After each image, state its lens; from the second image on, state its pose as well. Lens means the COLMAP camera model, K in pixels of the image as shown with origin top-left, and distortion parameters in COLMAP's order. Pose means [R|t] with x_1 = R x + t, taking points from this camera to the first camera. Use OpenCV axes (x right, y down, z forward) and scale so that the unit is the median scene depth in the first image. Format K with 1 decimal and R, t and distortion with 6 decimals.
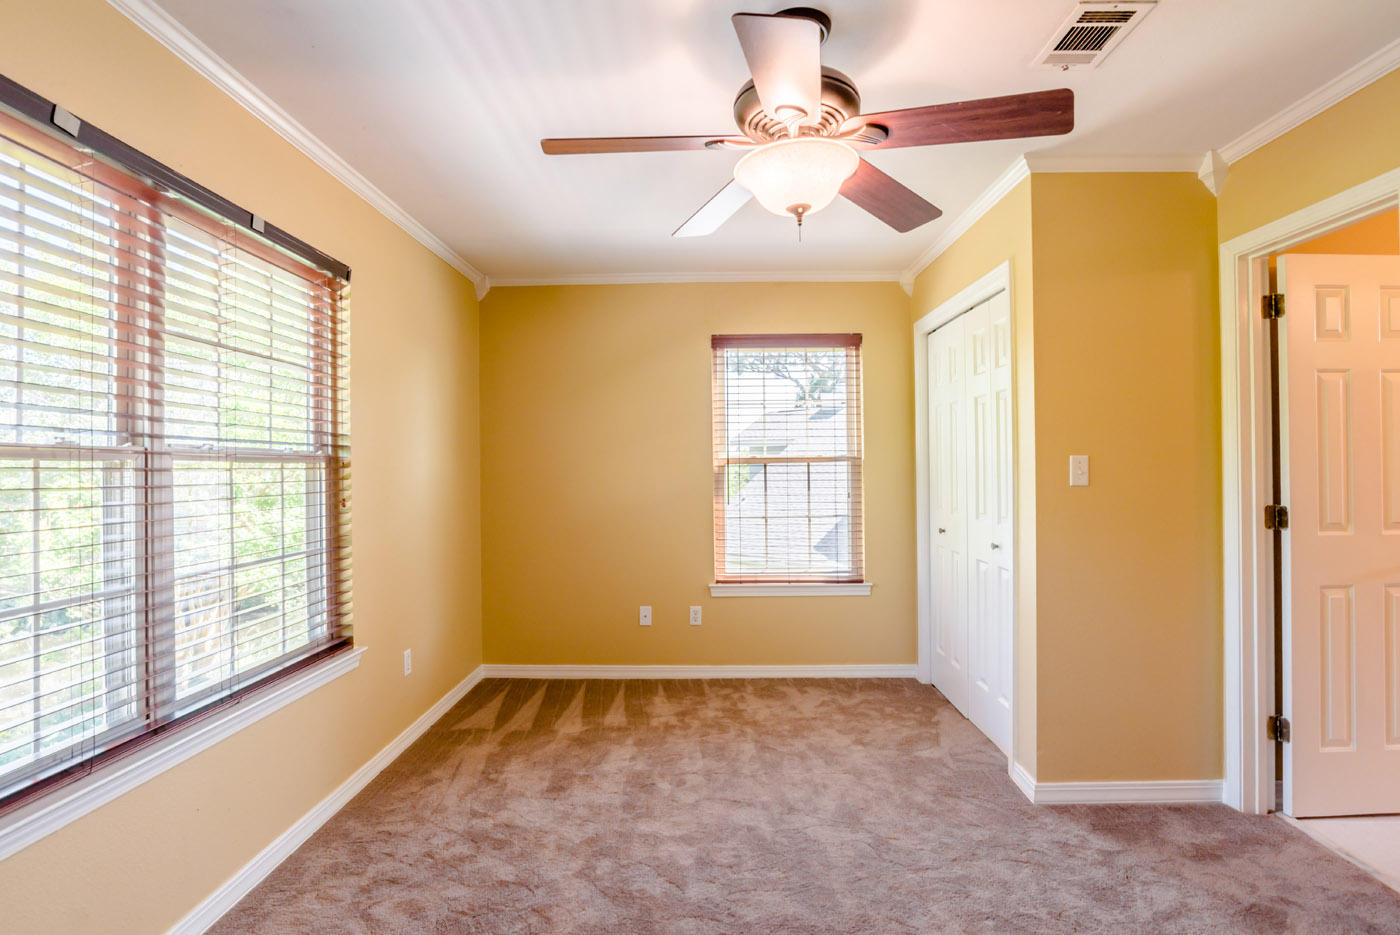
lens RADIAL K [[716.1, 0, 699.7], [0, 716.1, 462.7], [0, 0, 1]] dist [-0.057772, 0.025257]
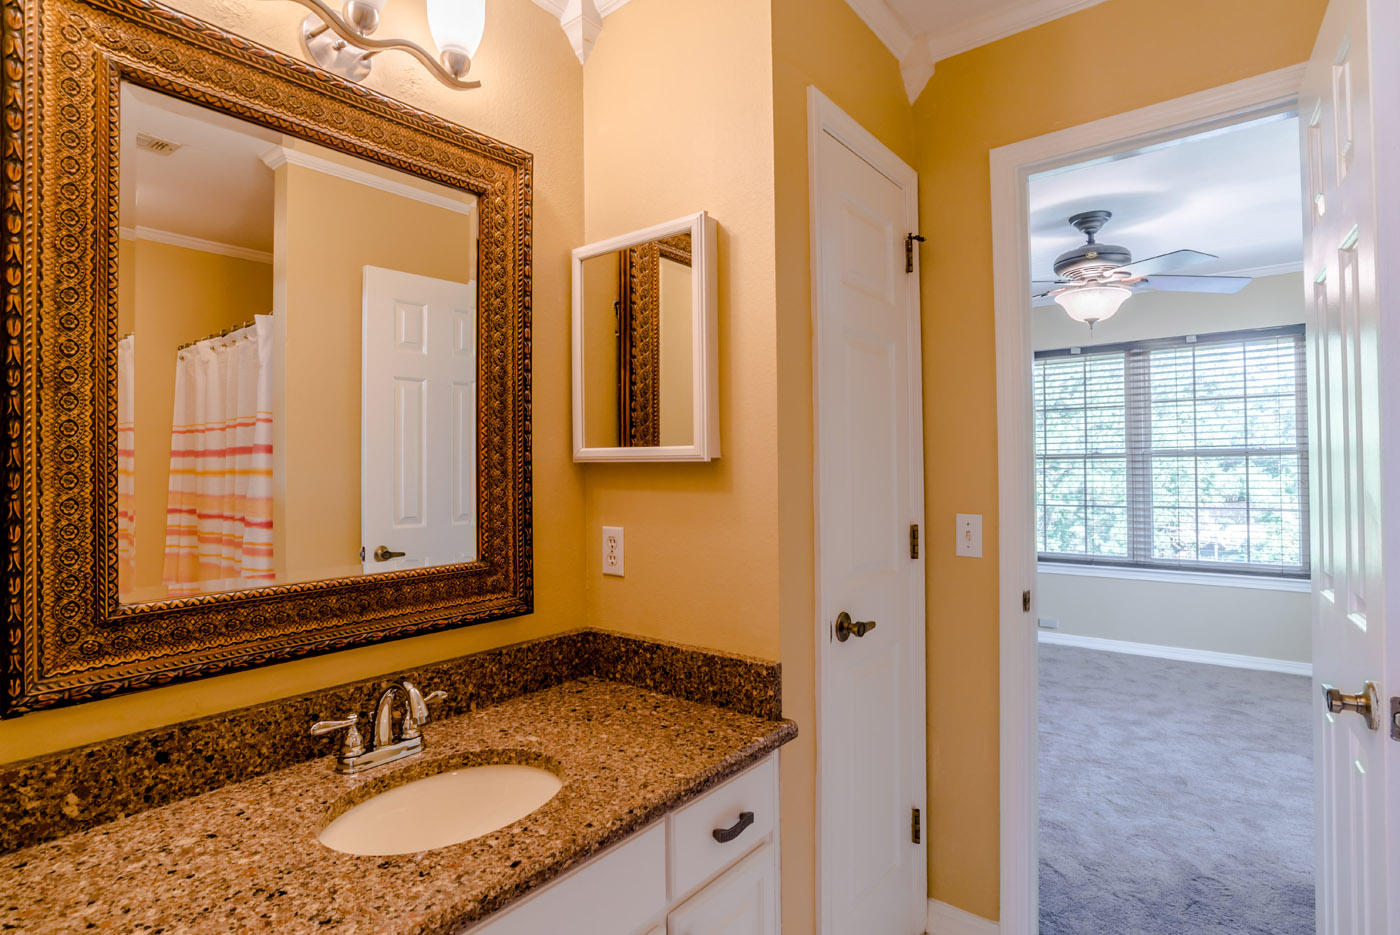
lens RADIAL K [[716.1, 0, 699.7], [0, 716.1, 462.7], [0, 0, 1]] dist [-0.057772, 0.025257]
pose [[-0.613918, 0.006617, -0.789342, 1.449017], [0.021035, 0.999747, -0.007980, 0.000941], [0.789089, -0.021503, -0.613902, 0.870638]]
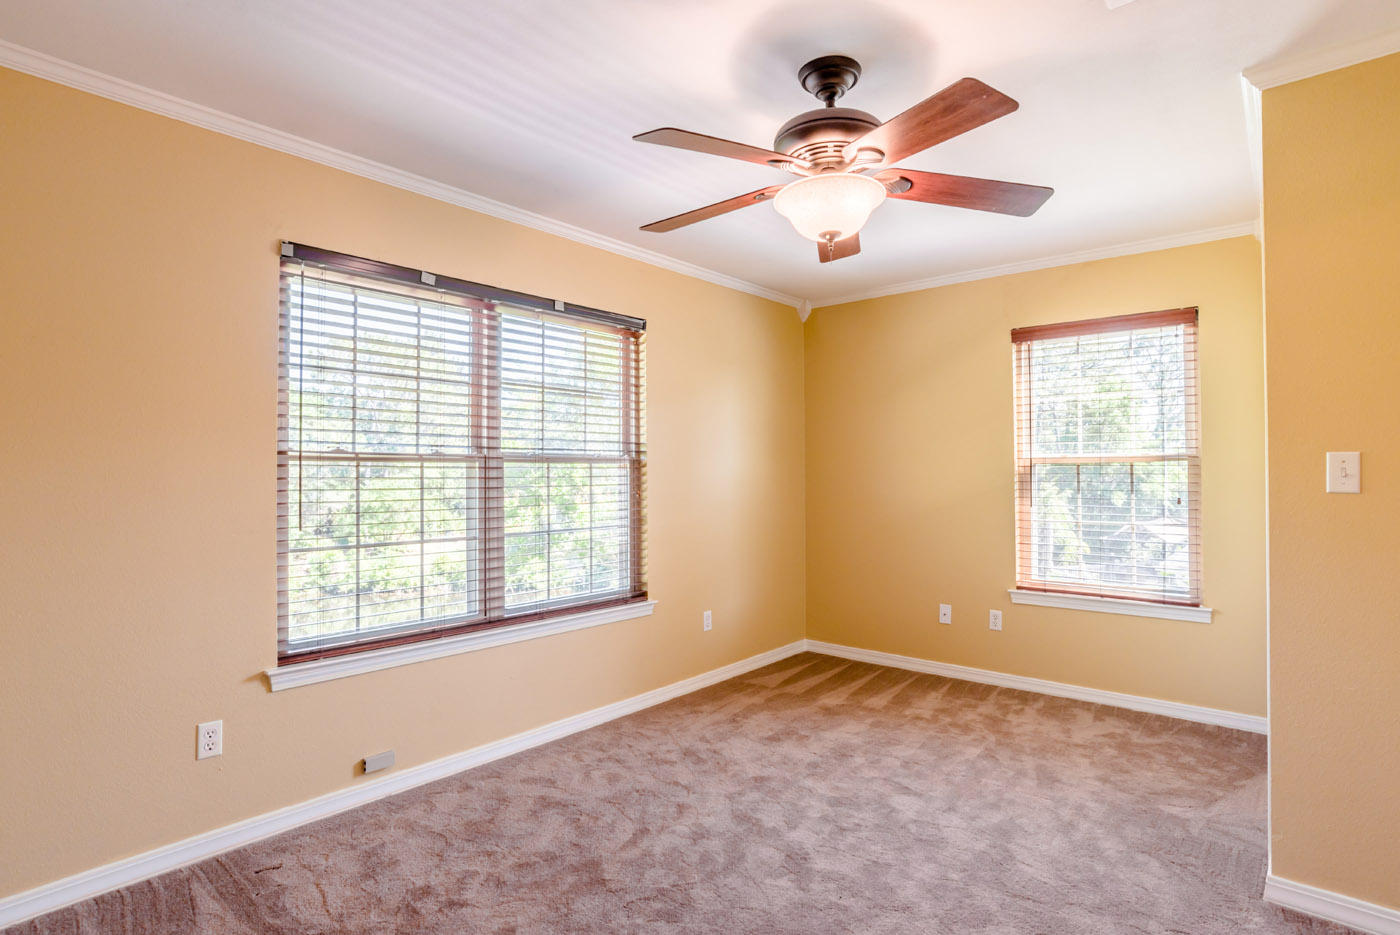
lens RADIAL K [[716.1, 0, 699.7], [0, 716.1, 462.7], [0, 0, 1]] dist [-0.057772, 0.025257]
pose [[0.767809, -0.002734, -0.640673, 0.463110], [0.002342, 0.999996, -0.001460, 0.000592], [0.640675, -0.000379, 0.767812, 0.007203]]
